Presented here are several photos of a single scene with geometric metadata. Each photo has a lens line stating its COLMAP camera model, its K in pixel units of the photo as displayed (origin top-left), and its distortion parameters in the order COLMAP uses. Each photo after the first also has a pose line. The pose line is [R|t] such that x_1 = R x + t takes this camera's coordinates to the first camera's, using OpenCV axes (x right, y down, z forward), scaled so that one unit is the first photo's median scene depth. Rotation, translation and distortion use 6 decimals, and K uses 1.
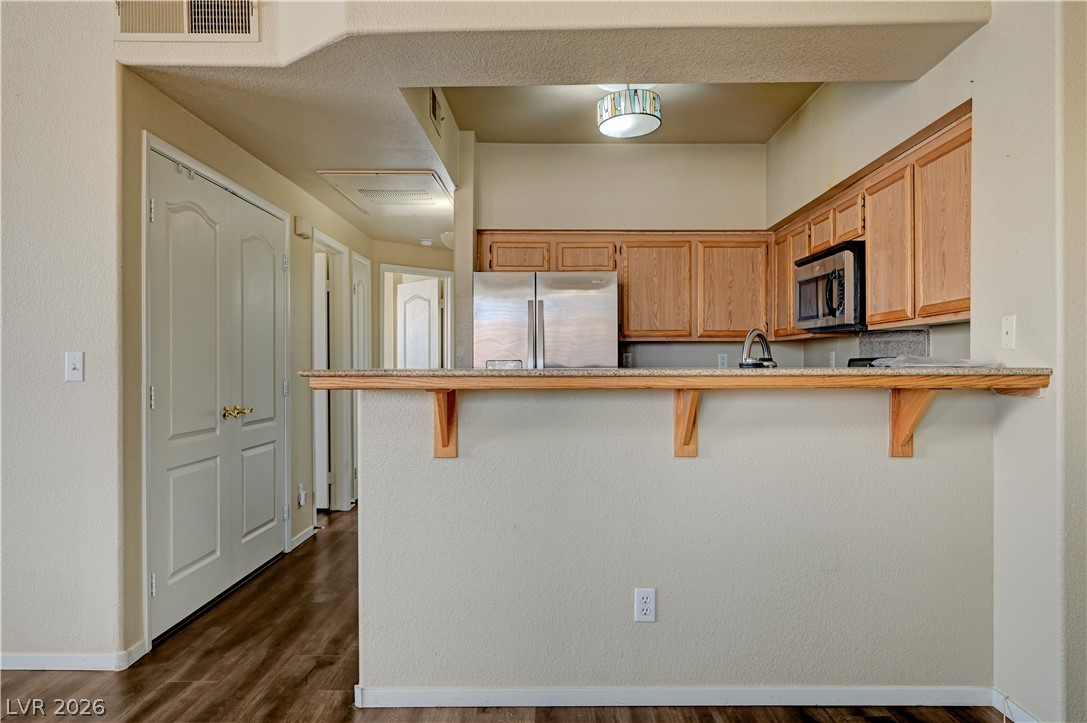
lens RADIAL K [[740.1, 0, 548.7], [0, 740.1, 365.3], [0, 0, 1]] dist [-0.004069, -0.002176]
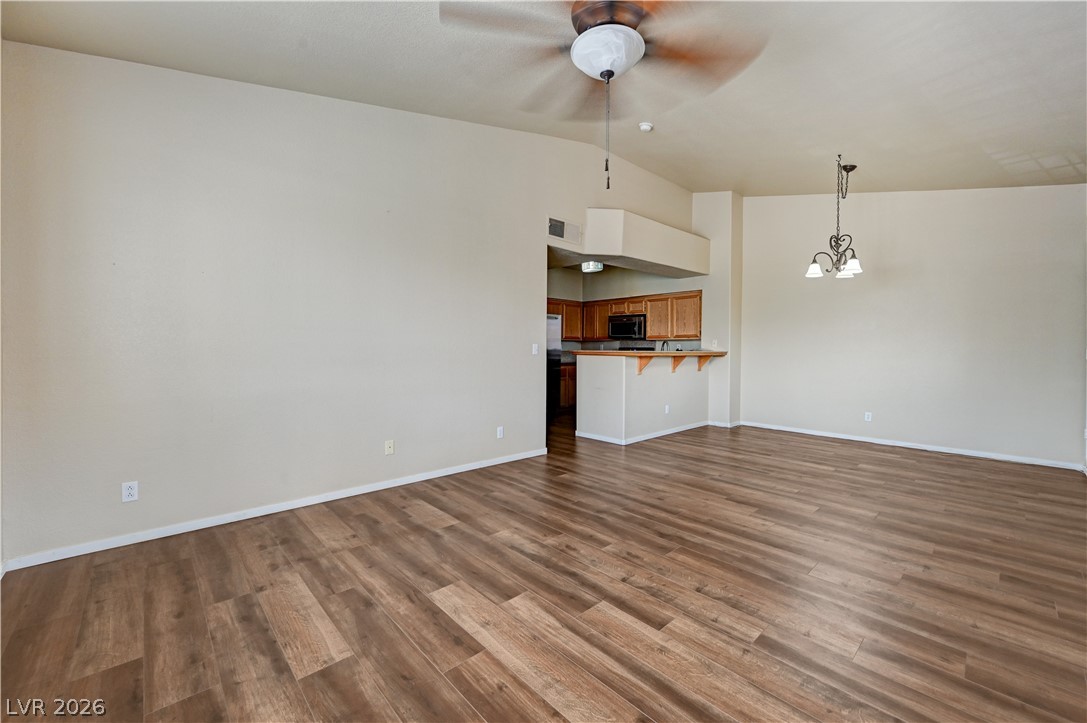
lens RADIAL K [[436.5, 0, 547.7], [0, 436.5, 351.8], [0, 0, 1]] dist [-0.000354, 0.000101]
pose [[0.728152, 0.001829, 0.685413, -0.946545], [-0.009051, 0.999935, 0.006947, -0.000576], [-0.685356, -0.011262, 0.728121, -0.135201]]
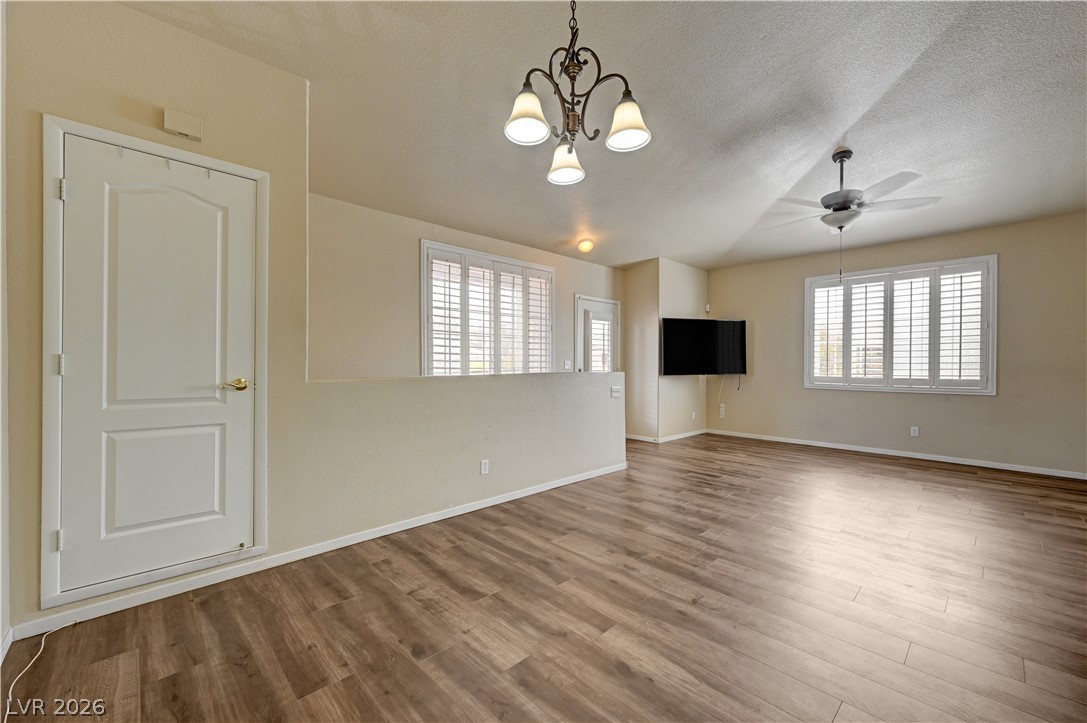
lens RADIAL K [[430.8, 0, 548.3], [0, 430.8, 366.1], [0, 0, 1]] dist [-0.000071, 0.000027]
pose [[-0.718566, 0.004643, -0.695443, 0.290927], [-0.002000, 0.999960, 0.008743, -0.001637], [0.695456, 0.007673, -0.718528, 0.312555]]
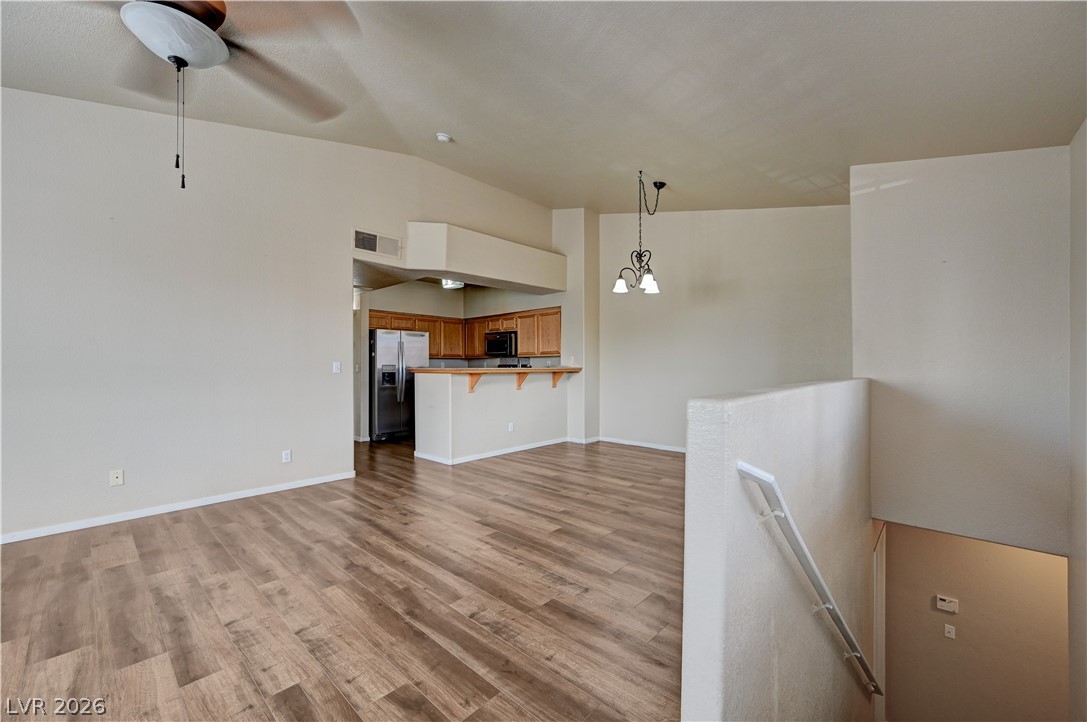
lens RADIAL K [[430.8, 0, 548.3], [0, 430.8, 365.6], [0, 0, 1]] dist [-0.000071, 0.000027]
pose [[0.673539, 0.000457, 0.739152, -0.692908], [0.001854, 0.999996, -0.002307, -0.000416], [-0.739150, 0.002924, 0.673535, -0.338991]]
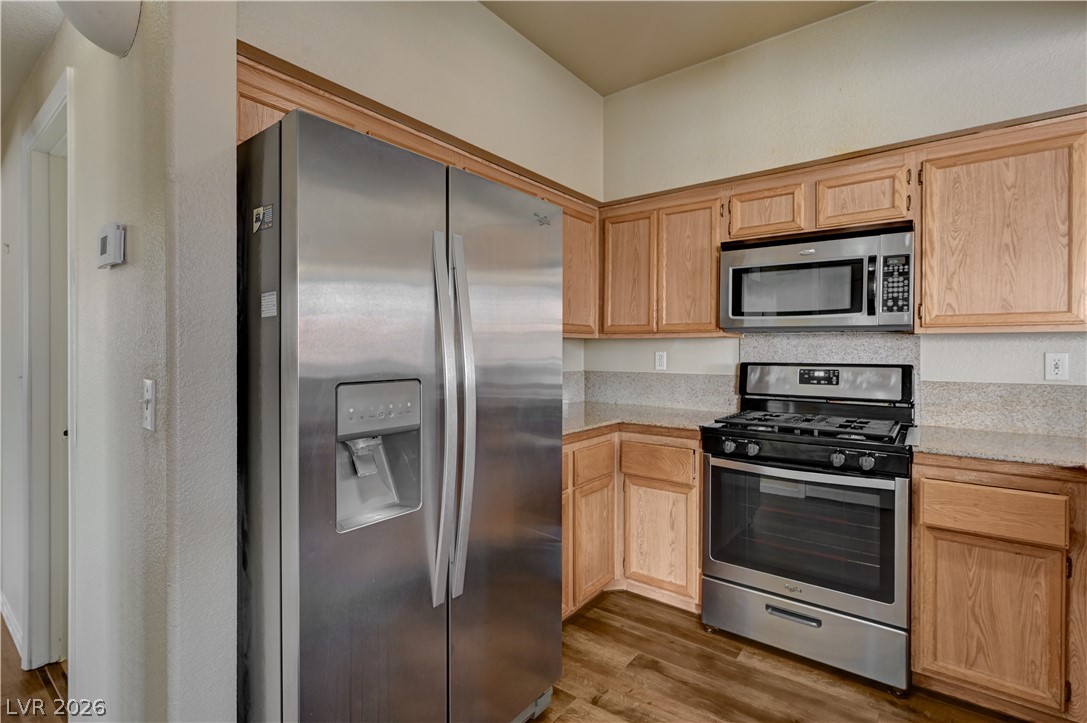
lens RADIAL K [[506.9, 0, 546.7], [0, 506.9, 352.5], [0, 0, 1]] dist [-0.000808, 0.000394]
pose [[0.605027, -0.002319, 0.796202, -0.189153], [-0.003685, 0.999977, 0.005712, -0.020123], [-0.796196, -0.006390, 0.605005, 0.701669]]
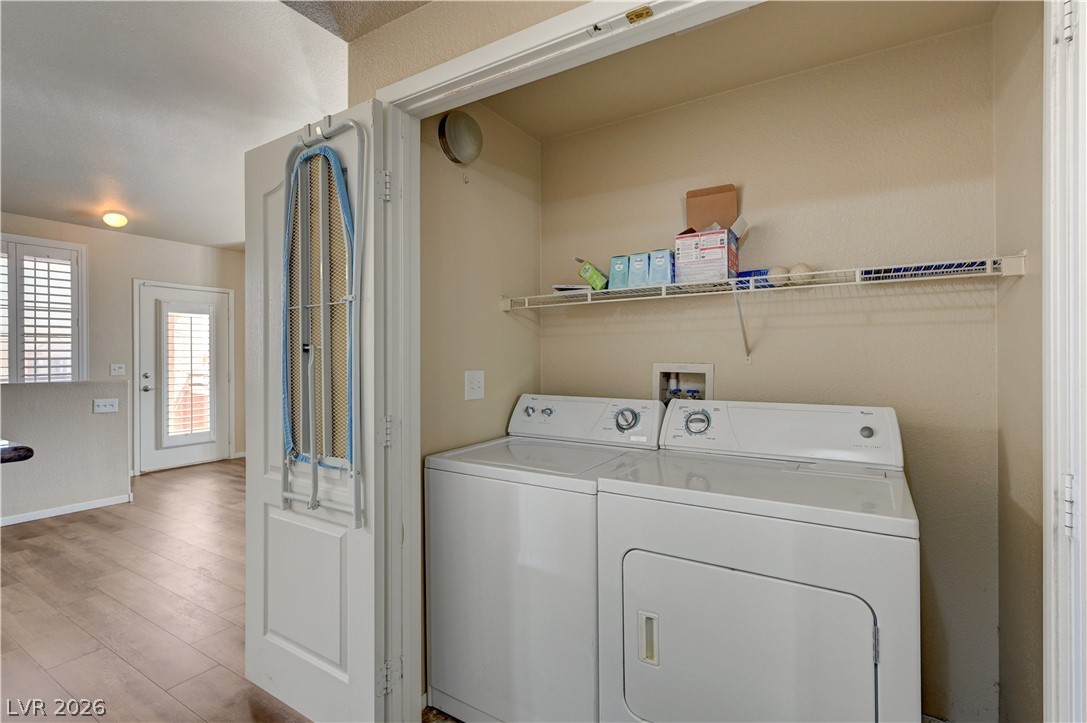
lens RADIAL K [[504.0, 0, 543.5], [0, 504.0, 361.5], [0, 0, 1]] dist [0.000335, 0.000601]
pose [[-0.524607, 0.010097, -0.851285, -0.103123], [0.003497, 0.999947, 0.009705, -0.019163], [0.851337, 0.002114, -0.524614, 0.816598]]
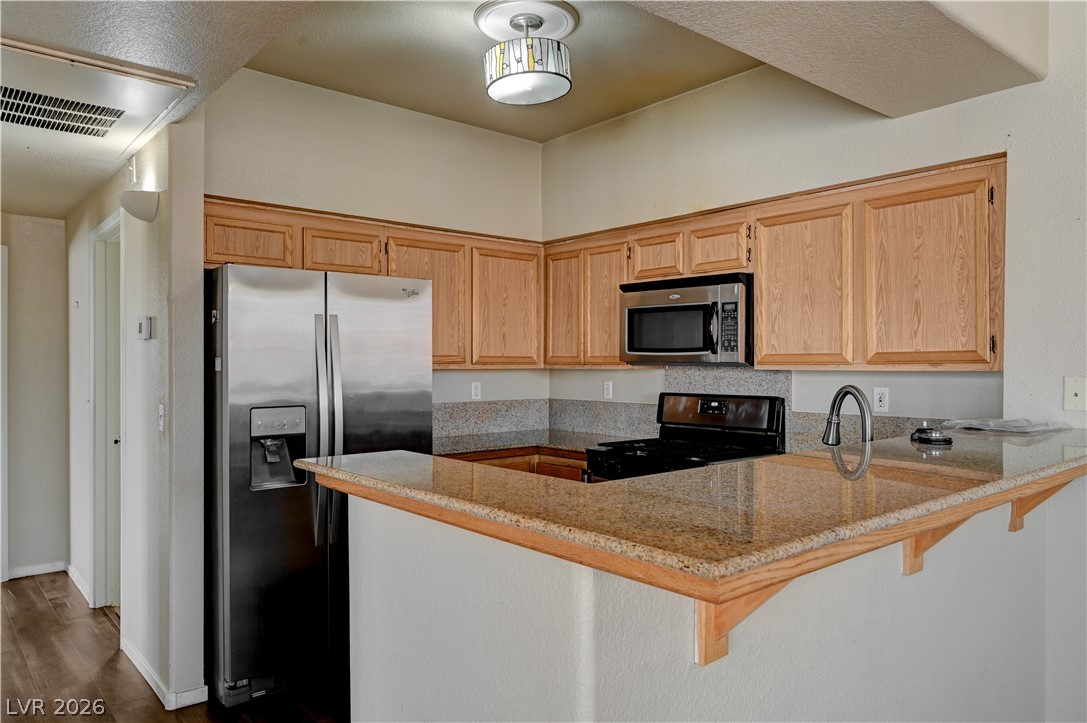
lens RADIAL K [[740.1, 0, 548.7], [0, 740.1, 365.3], [0, 0, 1]] dist [-0.004069, -0.002176]
pose [[0.756704, -0.001065, 0.653757, -0.269459], [-0.001282, 0.999994, 0.003113, -0.039685], [-0.653757, -0.003194, 0.756698, 0.328356]]
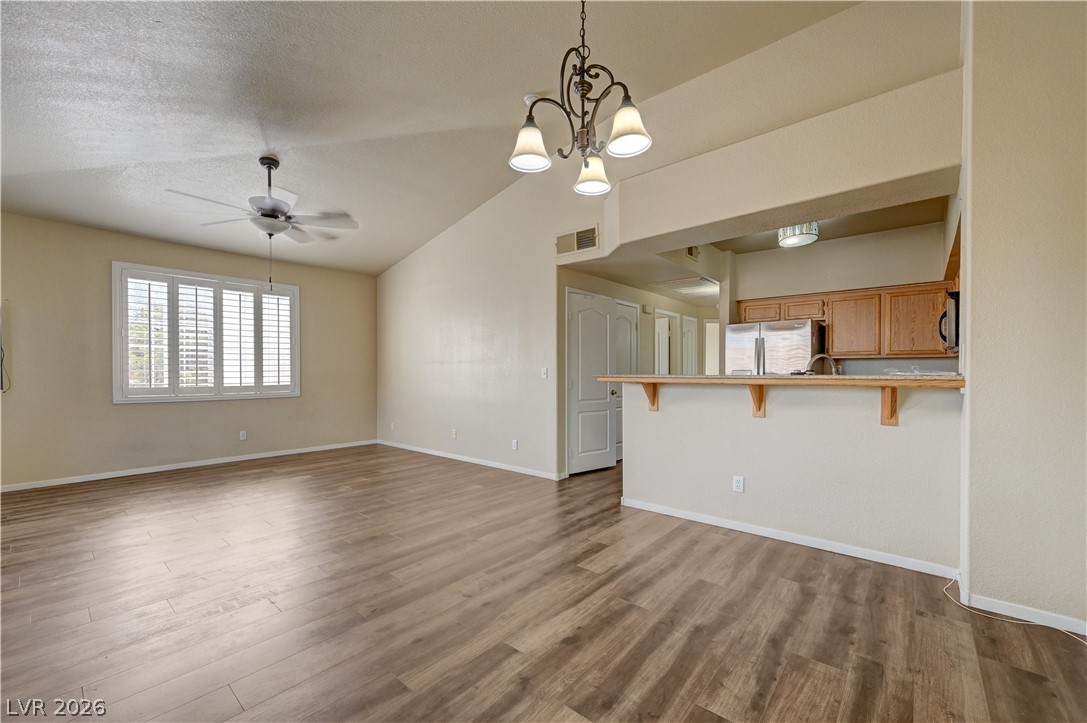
lens RADIAL K [[434.4, 0, 544.6], [0, 434.4, 376.2], [0, 0, 1]] dist [-0.000338, -0.000003]
pose [[0.760389, 0.007933, -0.649420, 0.250894], [-0.001861, 0.999948, 0.010036, -0.001620], [0.649466, -0.006423, 0.760364, -0.159109]]
